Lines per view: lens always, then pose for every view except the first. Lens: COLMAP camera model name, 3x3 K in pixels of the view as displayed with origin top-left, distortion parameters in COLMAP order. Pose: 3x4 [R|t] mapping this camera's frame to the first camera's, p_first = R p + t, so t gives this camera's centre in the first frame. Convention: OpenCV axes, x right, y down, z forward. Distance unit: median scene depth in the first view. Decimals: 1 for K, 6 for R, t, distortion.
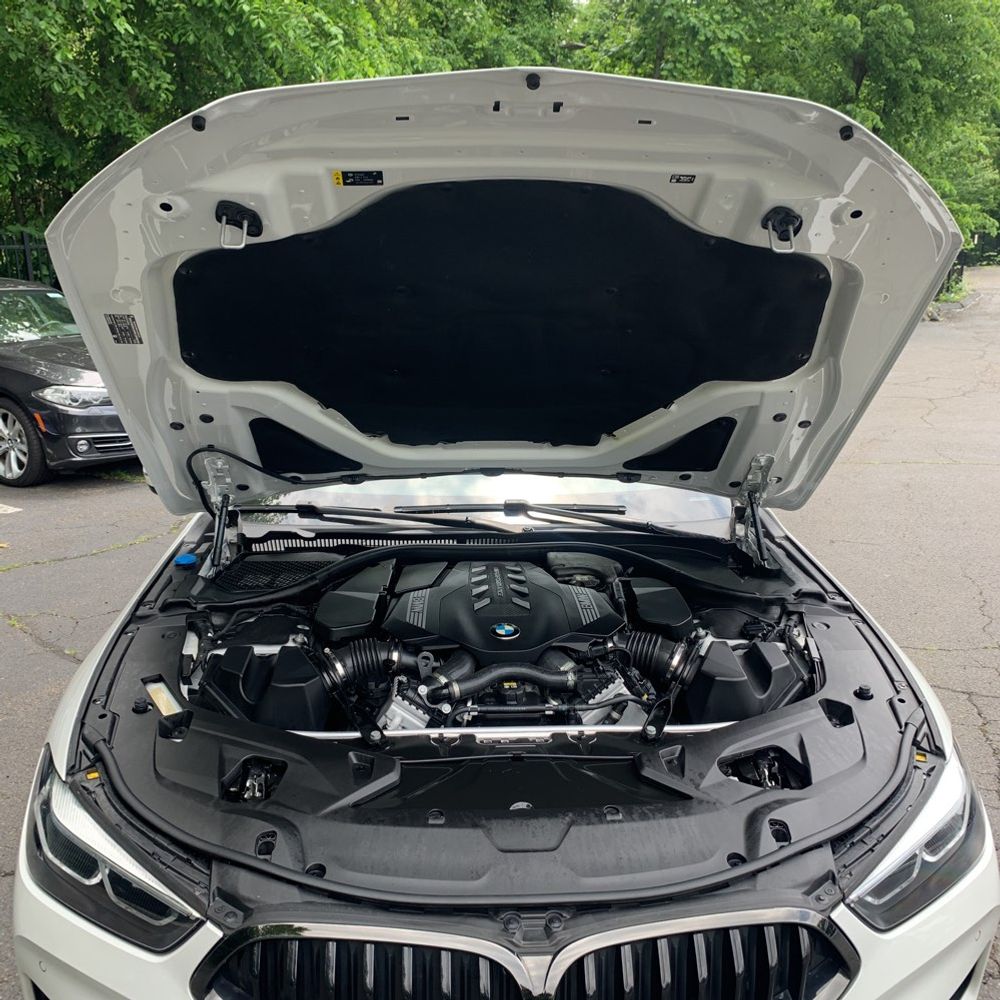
lens RADIAL K [[1025.3, 0, 500.5], [0, 1025.3, 485.5], [0, 0, 1]] dist [0.041428, -0.067407]
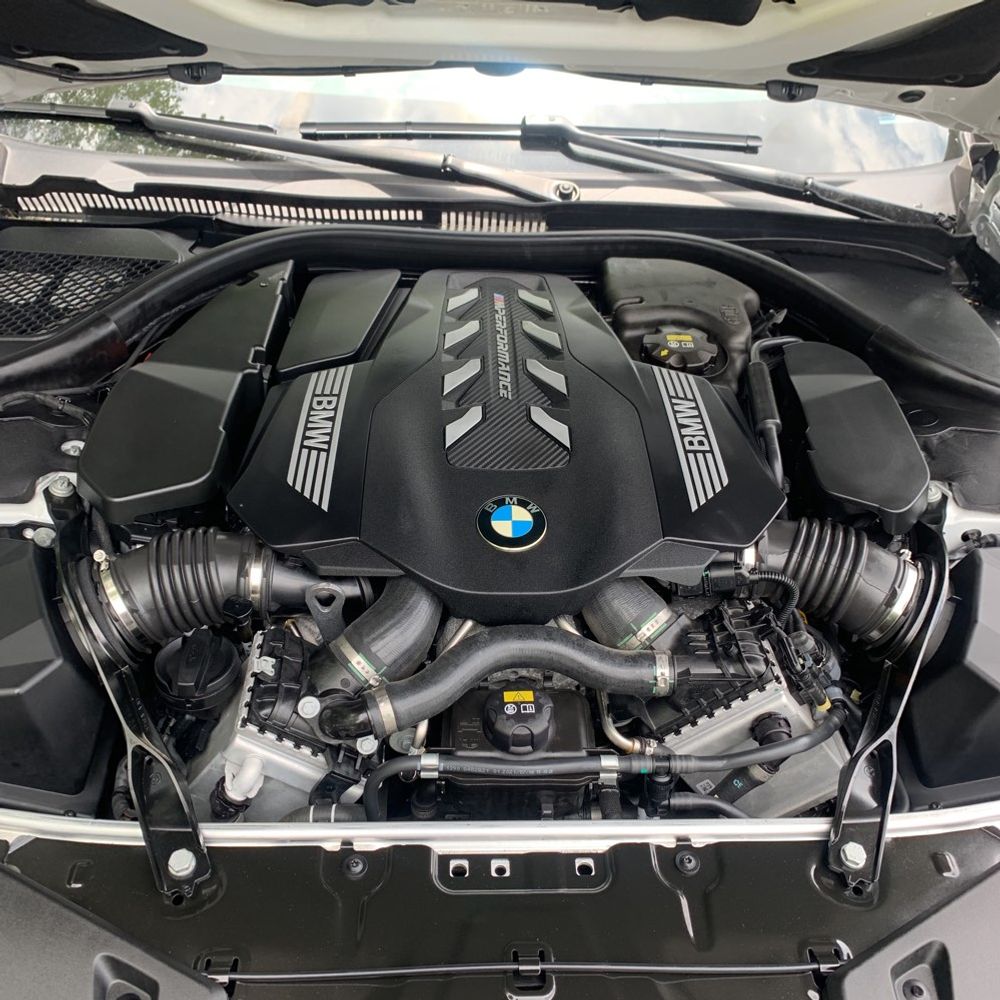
lens RADIAL K [[1025.3, 0, 500.5], [0, 1025.3, 485.5], [0, 0, 1]] dist [0.041428, -0.067407]
pose [[0.999173, 0.040069, 0.006929, -0.003774], [-0.038901, 0.892259, 0.449845, -0.061487], [0.011842, -0.449742, 0.893080, 0.567728]]
